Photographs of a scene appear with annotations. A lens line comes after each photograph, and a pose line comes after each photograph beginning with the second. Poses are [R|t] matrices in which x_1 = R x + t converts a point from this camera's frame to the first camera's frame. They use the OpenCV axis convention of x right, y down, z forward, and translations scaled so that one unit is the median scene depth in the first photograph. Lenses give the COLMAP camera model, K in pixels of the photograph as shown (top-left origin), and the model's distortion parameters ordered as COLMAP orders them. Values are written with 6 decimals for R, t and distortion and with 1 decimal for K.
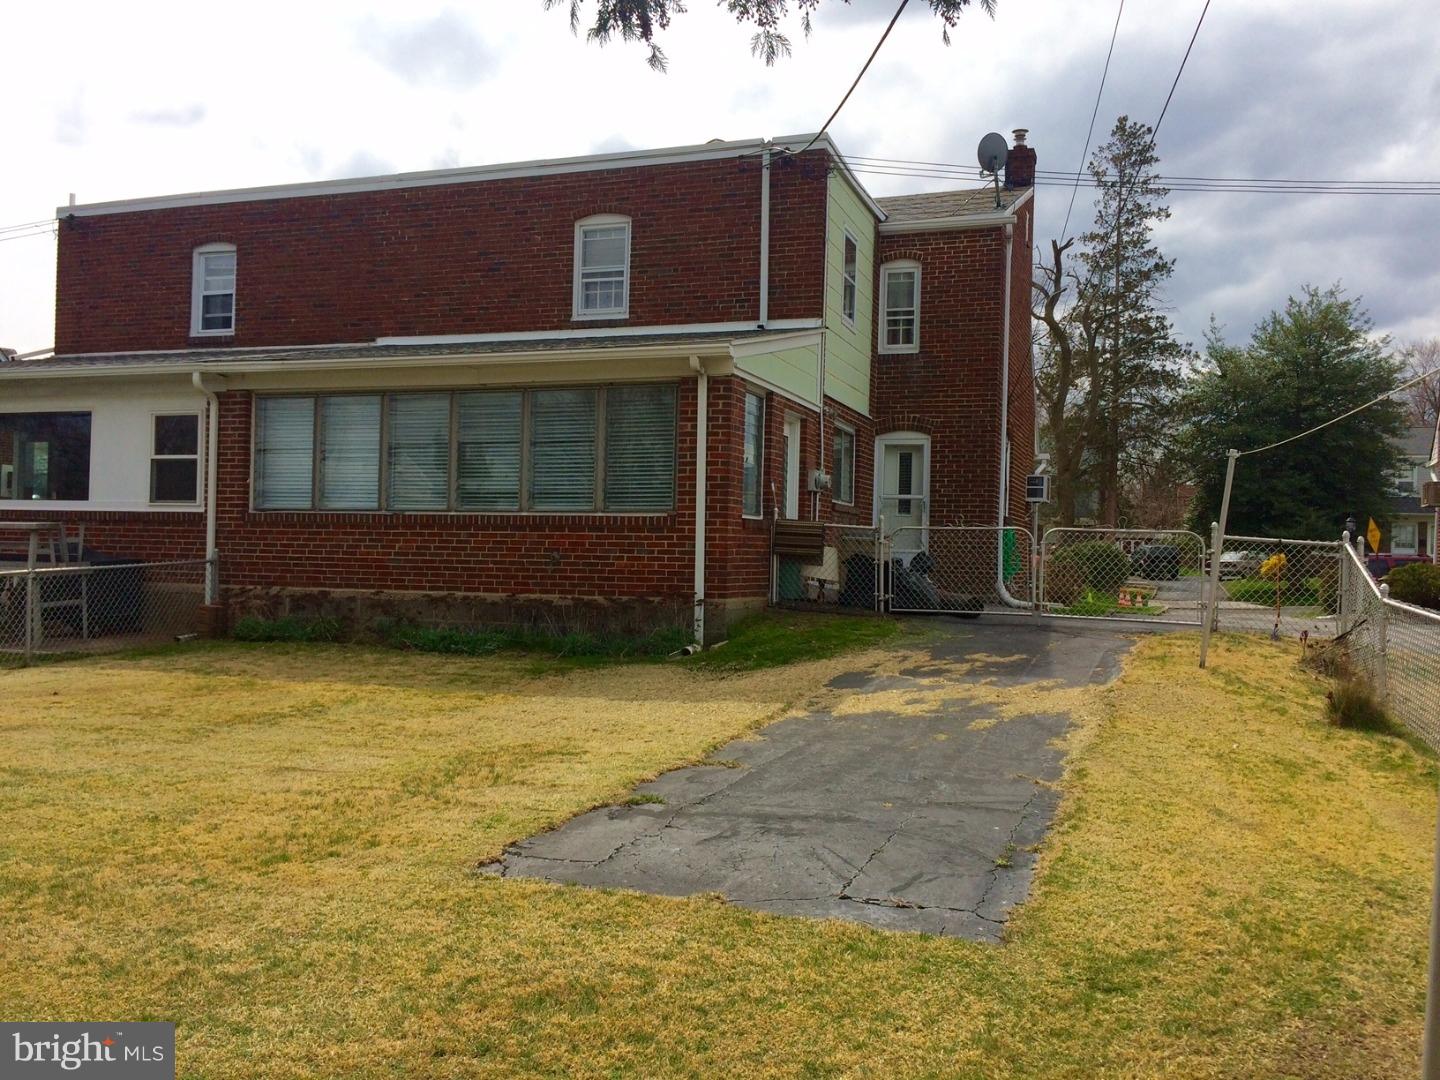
lens RADIAL K [[1238.6, 0, 714.6], [0, 1238.6, 540.2], [0, 0, 1]] dist [0.085533, -0.127824]
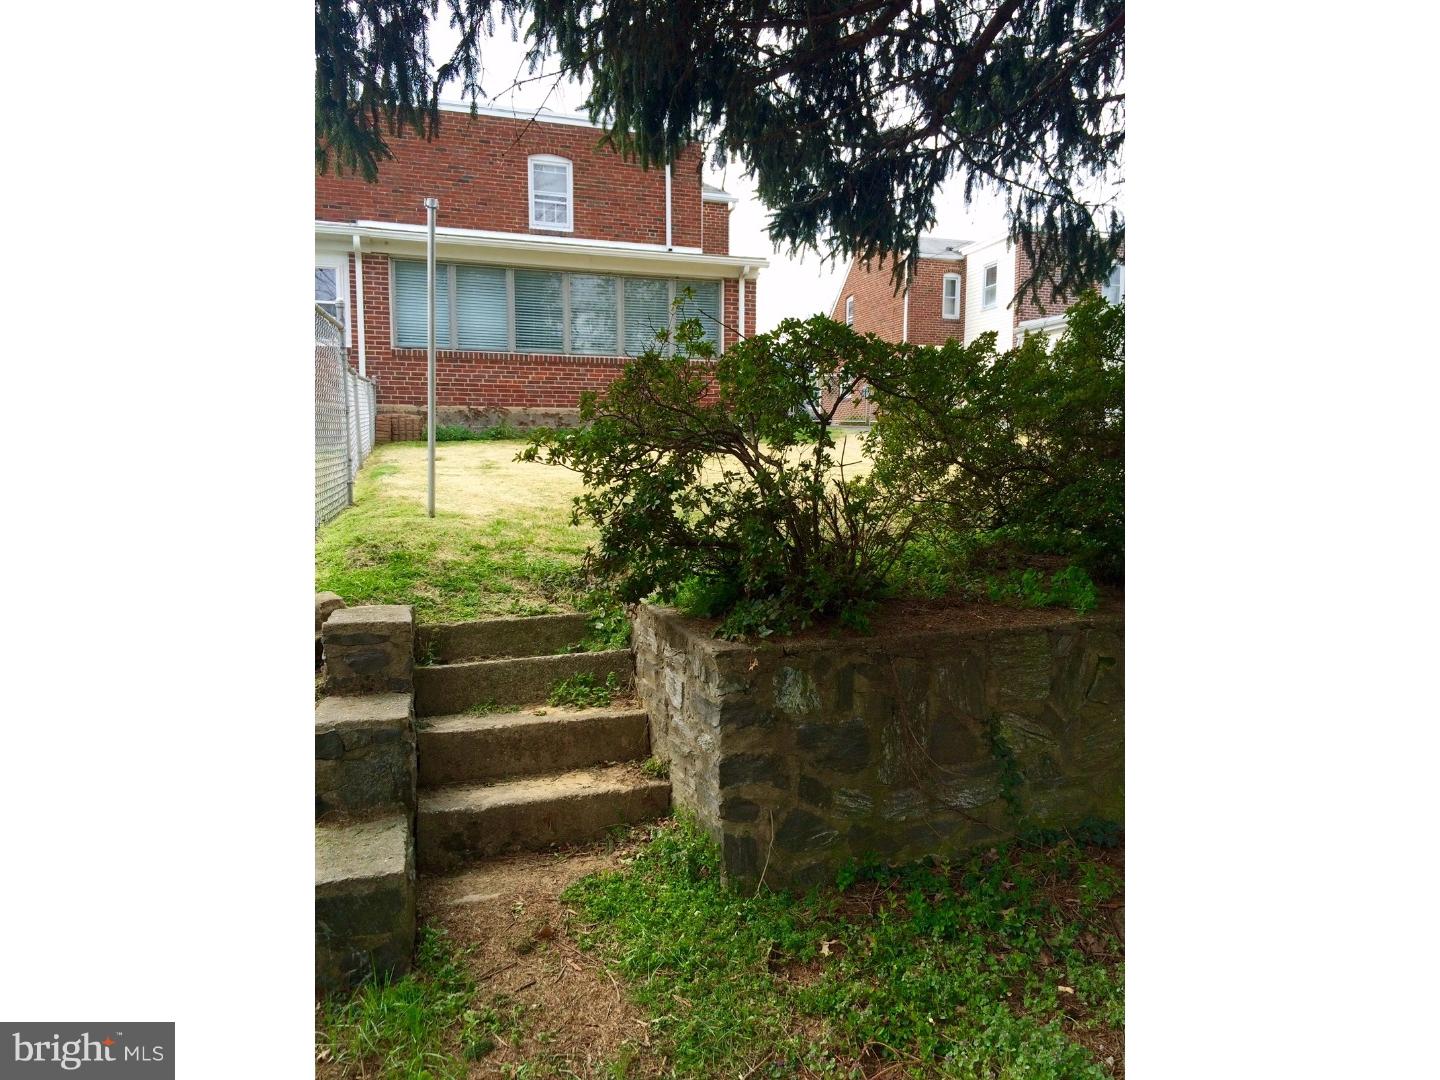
lens RADIAL K [[1238.6, 0, 714.6], [0, 1238.6, 540.2], [0, 0, 1]] dist [0.085533, -0.127824]
pose [[0.735615, -0.042652, 0.676056, -0.936729], [0.016860, 0.998859, 0.044673, 0.115385], [-0.677190, -0.021463, 0.735495, -0.177117]]
